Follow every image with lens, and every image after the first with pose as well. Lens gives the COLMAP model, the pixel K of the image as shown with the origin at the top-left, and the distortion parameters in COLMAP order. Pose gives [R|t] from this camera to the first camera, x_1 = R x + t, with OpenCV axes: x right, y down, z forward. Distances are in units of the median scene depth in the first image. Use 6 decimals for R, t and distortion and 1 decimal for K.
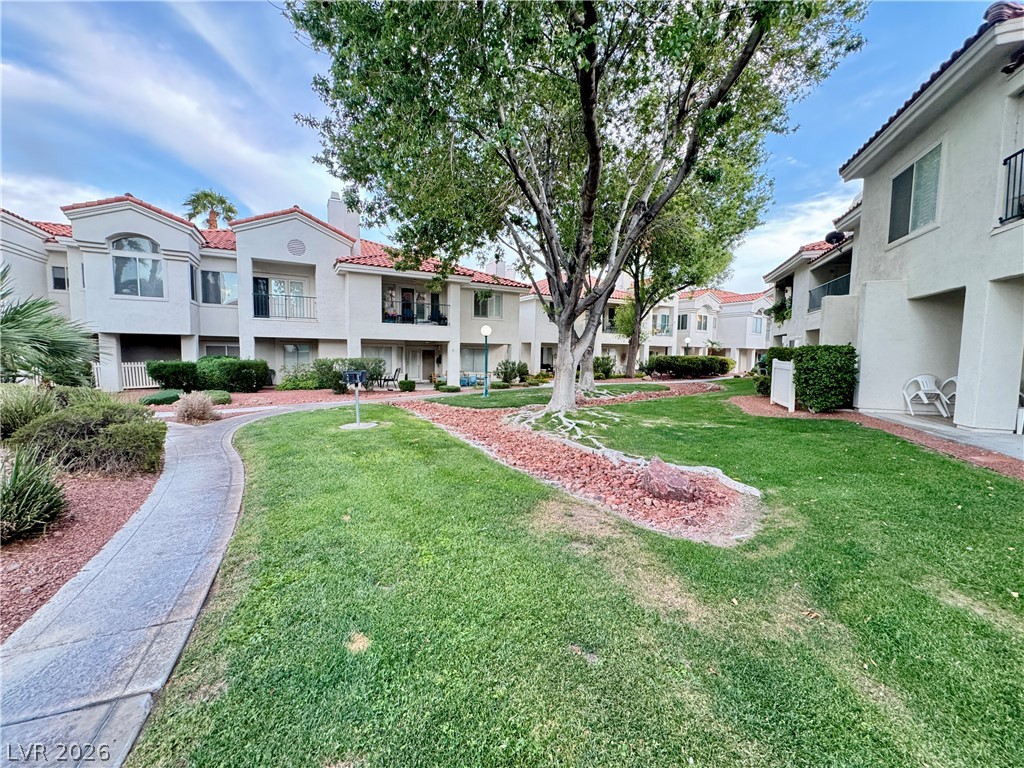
lens RADIAL K [[410.4, 0, 512.0], [0, 410.4, 384.0], [0, 0, 1]] dist [-0.000629, -0.000063]
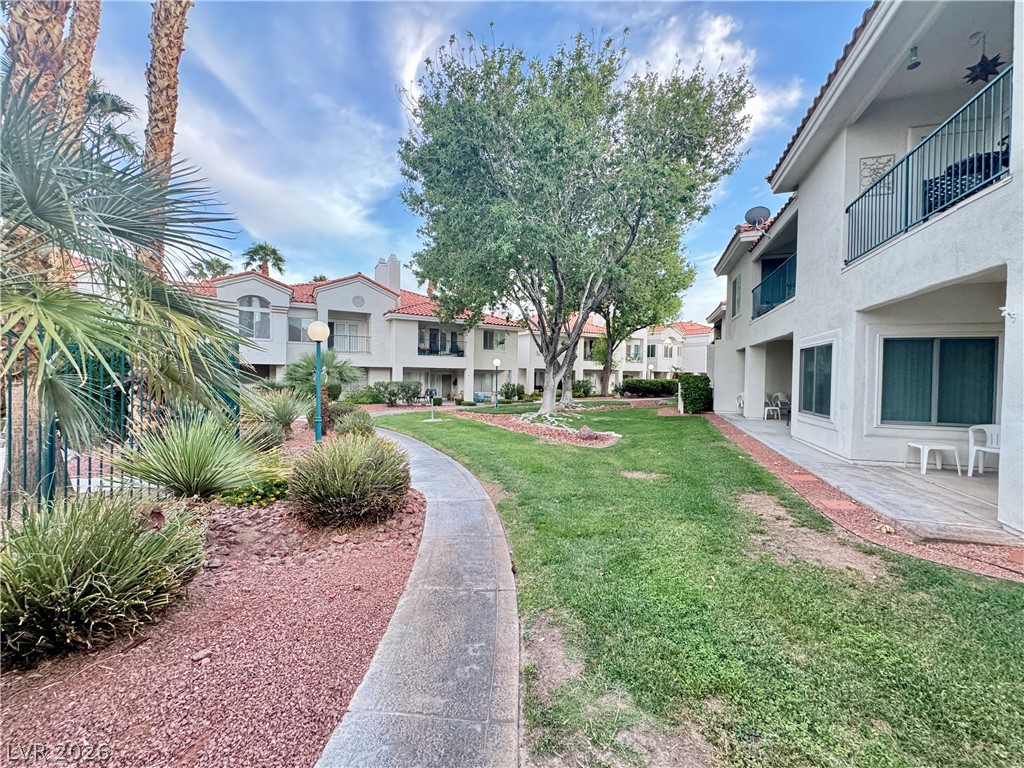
lens RADIAL K [[410.4, 0, 512.0], [0, 410.4, 384.0], [0, 0, 1]] dist [-0.000629, -0.000063]
pose [[0.999818, 0.001467, 0.019006, -0.026782], [-0.000464, 0.998609, -0.052716, 0.015563], [-0.019057, 0.052698, 0.998429, -0.322698]]
